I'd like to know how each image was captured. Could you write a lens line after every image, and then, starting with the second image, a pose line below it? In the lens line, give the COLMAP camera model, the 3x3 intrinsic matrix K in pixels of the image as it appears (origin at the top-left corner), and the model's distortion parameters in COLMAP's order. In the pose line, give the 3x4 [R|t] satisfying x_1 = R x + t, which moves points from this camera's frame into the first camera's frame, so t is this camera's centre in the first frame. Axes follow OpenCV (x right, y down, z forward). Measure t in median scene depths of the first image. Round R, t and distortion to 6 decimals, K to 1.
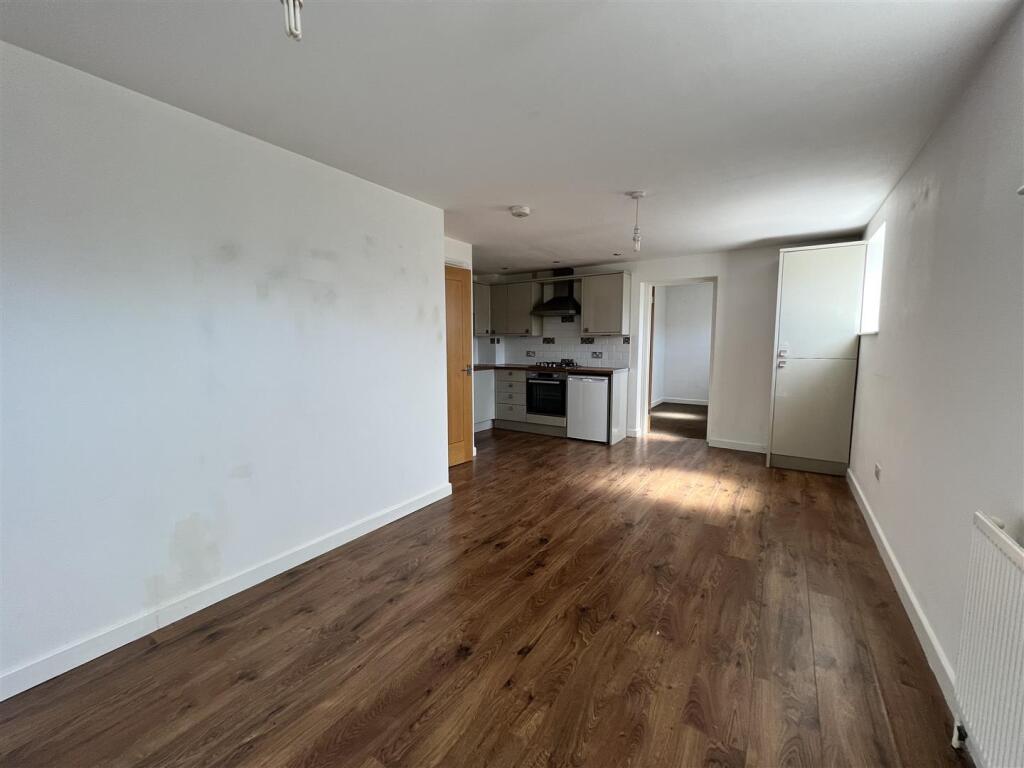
lens RADIAL K [[413.3, 0, 519.4], [0, 413.3, 380.8], [0, 0, 1]] dist [-0.001766, 0.000383]
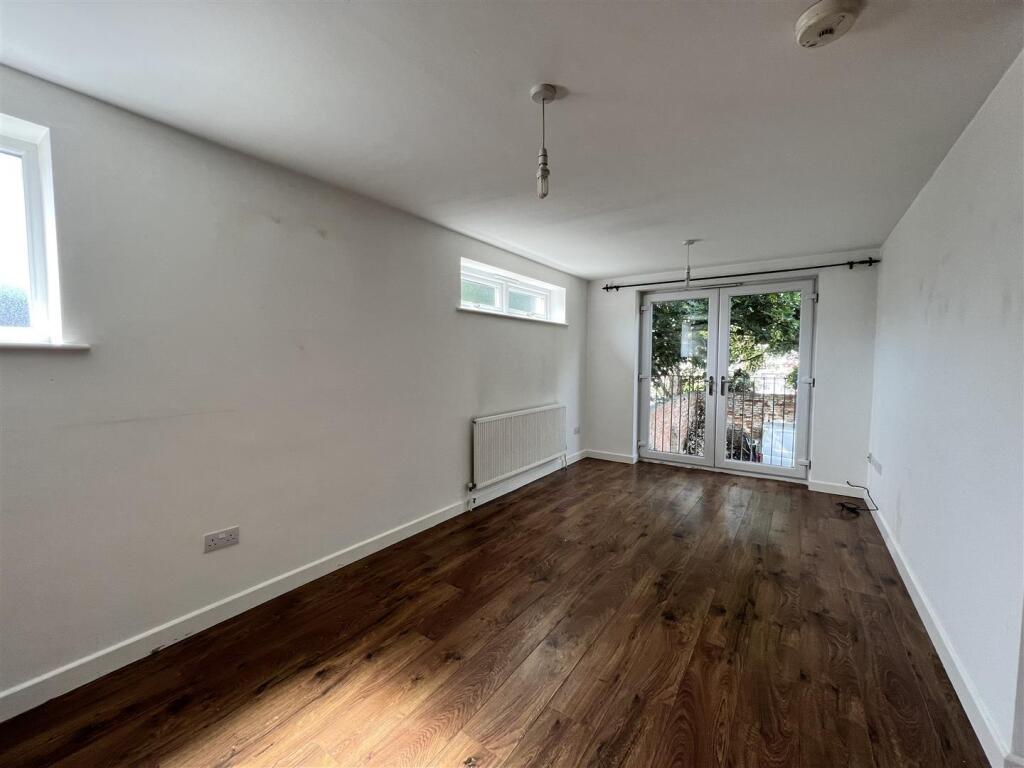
lens RADIAL K [[413.3, 0, 512.4], [0, 413.3, 386.9], [0, 0, 1]] dist [-0.001766, 0.000383]
pose [[-0.999165, -0.002712, 0.040767, 0.304093], [0.003686, 0.987743, 0.156042, -0.157032], [-0.040691, 0.156062, -0.986909, 1.600418]]
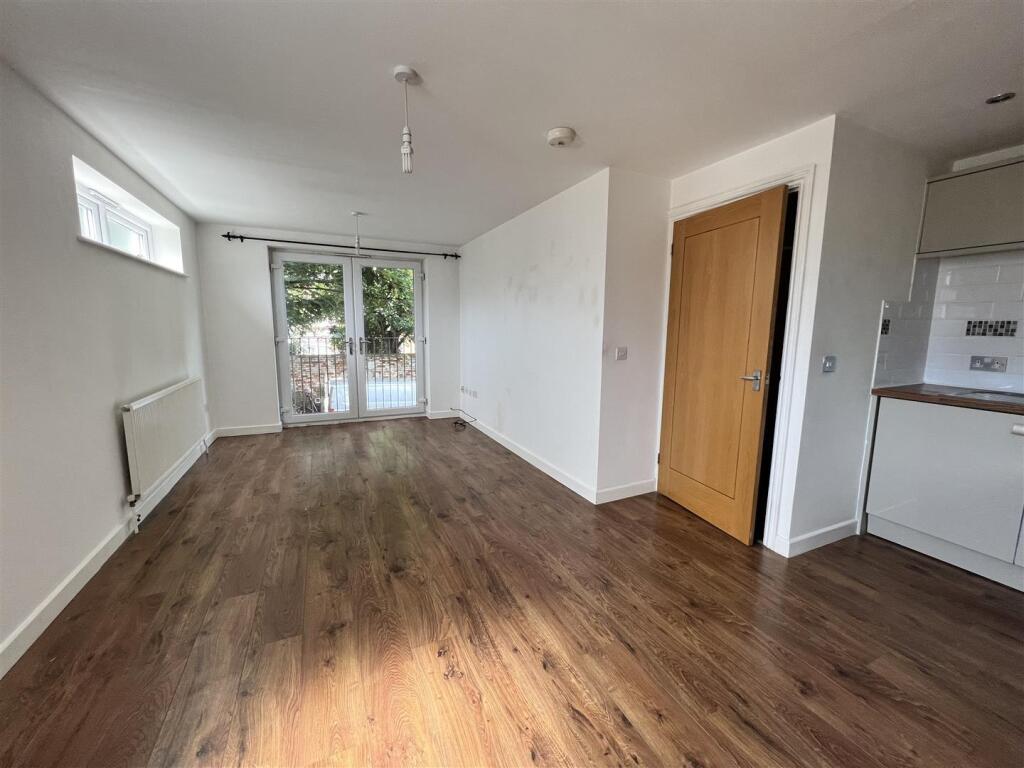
lens RADIAL K [[413.3, 0, 516.9], [0, 413.3, 387.8], [0, 0, 1]] dist [-0.001766, 0.000383]
pose [[-0.528685, 0.121060, -0.840141, 0.748574], [-0.087698, 0.976690, 0.195922, -0.144673], [0.844275, 0.177260, -0.505745, 1.520177]]
